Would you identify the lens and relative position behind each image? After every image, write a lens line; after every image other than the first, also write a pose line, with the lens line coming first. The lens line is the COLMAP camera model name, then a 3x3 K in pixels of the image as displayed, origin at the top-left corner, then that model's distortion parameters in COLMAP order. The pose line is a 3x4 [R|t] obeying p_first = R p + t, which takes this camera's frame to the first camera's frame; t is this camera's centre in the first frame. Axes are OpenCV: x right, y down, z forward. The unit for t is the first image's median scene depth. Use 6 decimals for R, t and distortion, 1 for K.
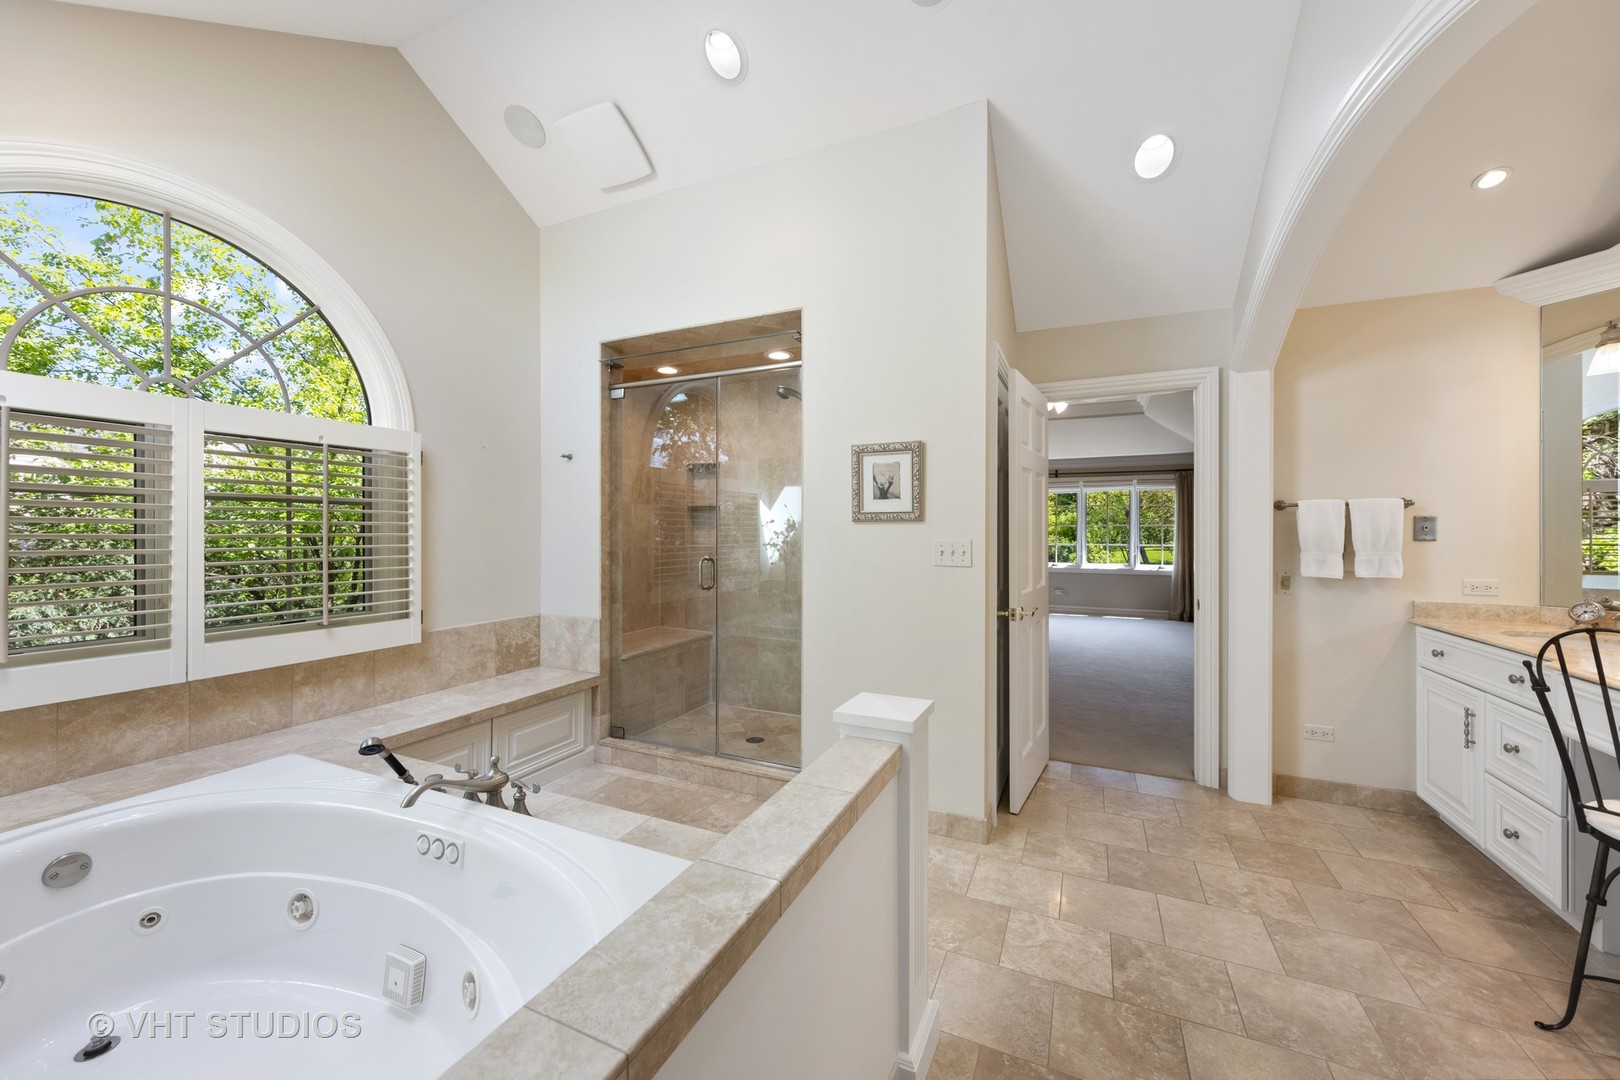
lens RADIAL K [[610.7, 0, 810.0], [0, 610.7, 530.8], [0, 0, 1]] dist [0.000480, 0.000040]
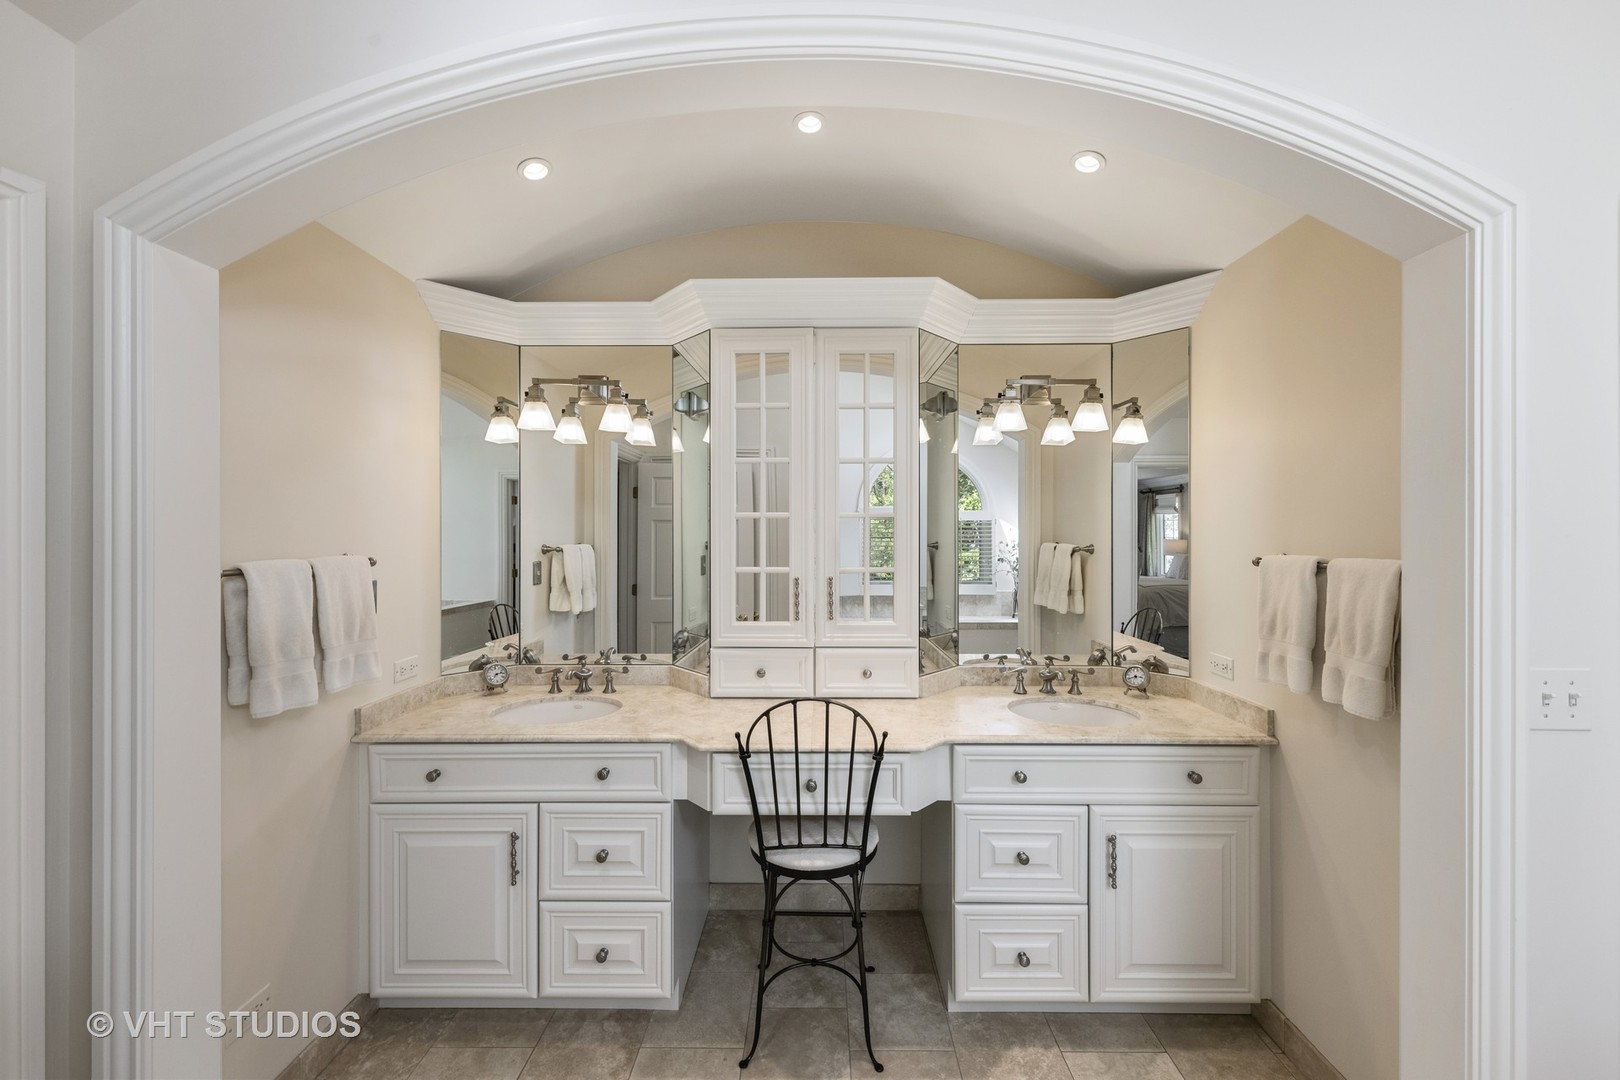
lens RADIAL K [[610.7, 0, 810.0], [0, 610.7, 530.8], [0, 0, 1]] dist [0.000480, 0.000040]
pose [[-0.407772, -0.002247, 0.913081, 0.186617], [-0.000207, 0.999997, 0.002369, -0.081203], [-0.913084, 0.000777, -0.407771, 0.836728]]
